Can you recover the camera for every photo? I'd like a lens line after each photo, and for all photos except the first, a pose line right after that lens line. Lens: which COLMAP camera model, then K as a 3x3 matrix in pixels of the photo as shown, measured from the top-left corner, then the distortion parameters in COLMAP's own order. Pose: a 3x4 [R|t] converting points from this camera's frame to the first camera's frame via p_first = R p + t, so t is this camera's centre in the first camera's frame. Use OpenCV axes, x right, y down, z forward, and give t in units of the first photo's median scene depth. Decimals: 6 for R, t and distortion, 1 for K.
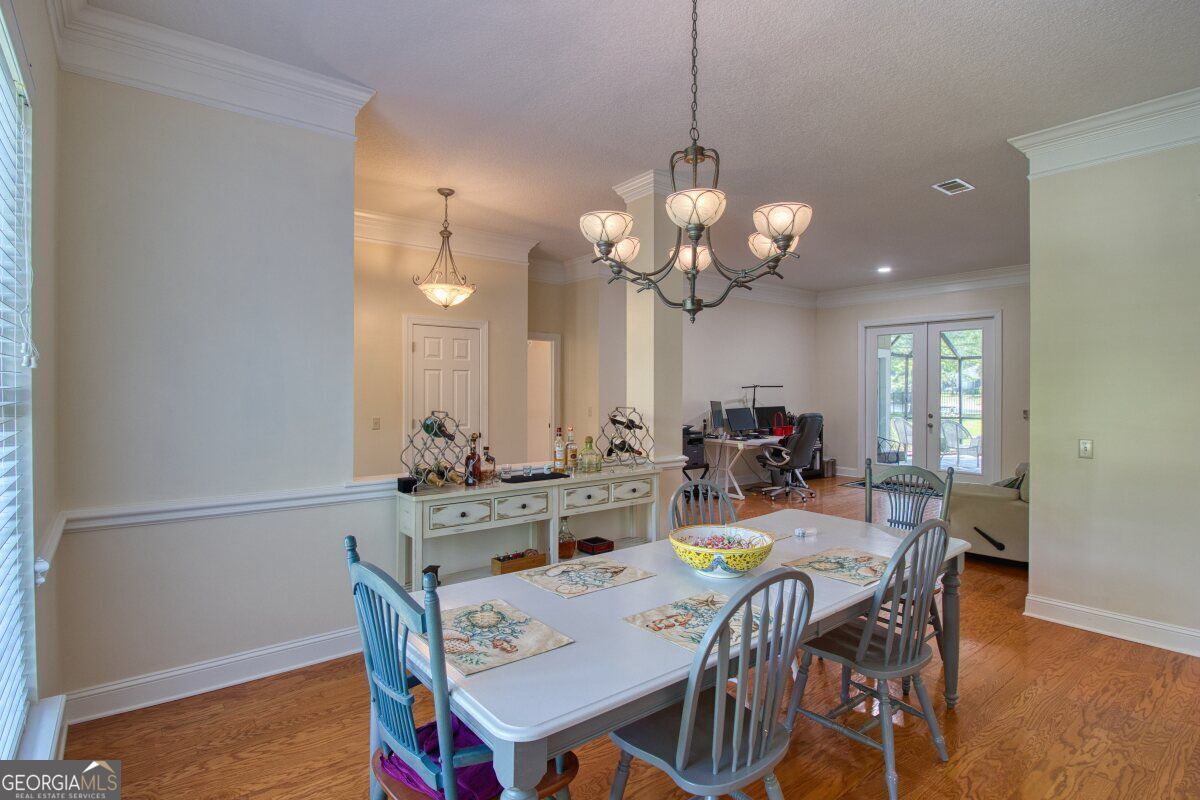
lens RADIAL K [[618.5, 0, 587.8], [0, 618.5, 390.2], [0, 0, 1]] dist [-0.000510, -0.008238]
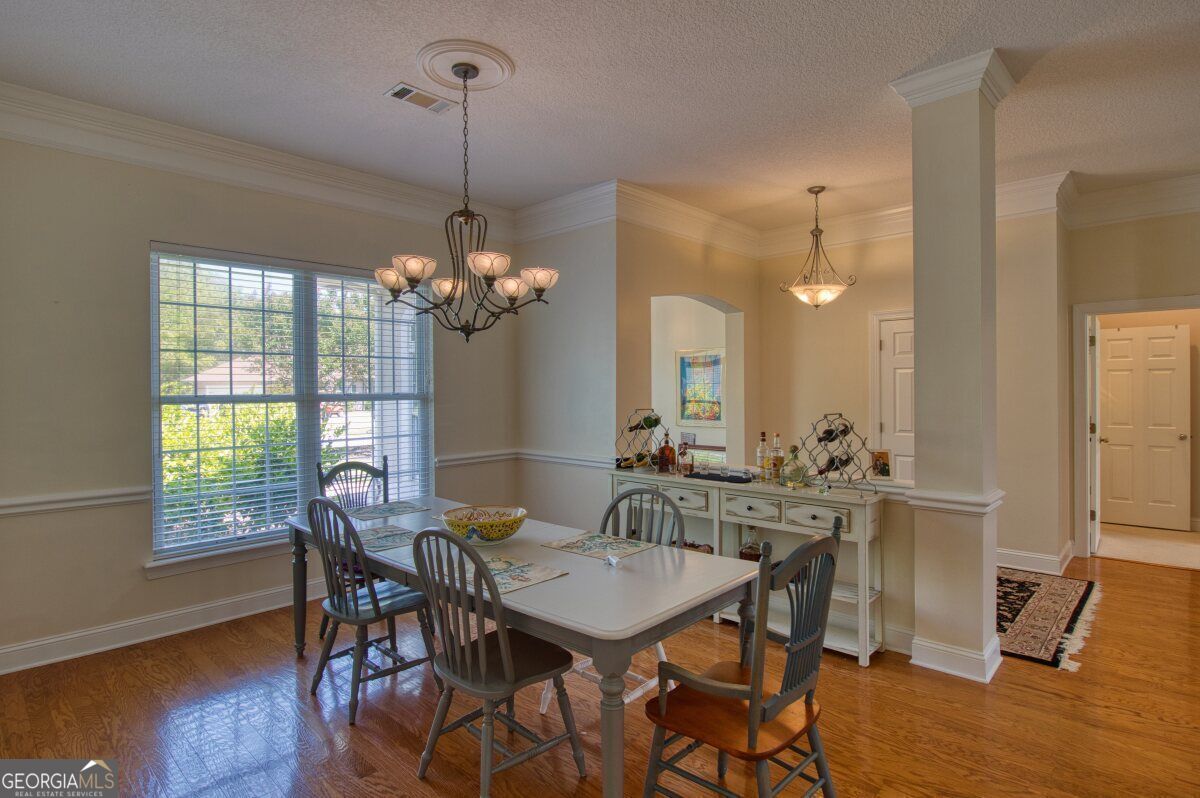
lens RADIAL K [[602.8, 0, 613.6], [0, 602.8, 392.1], [0, 0, 1]] dist [0.014497, -0.000270]
pose [[0.161038, 0.002083, -0.986946, 0.804125], [0.012051, 0.999919, 0.004076, -0.005799], [0.986875, -0.012550, 0.160999, 0.619124]]
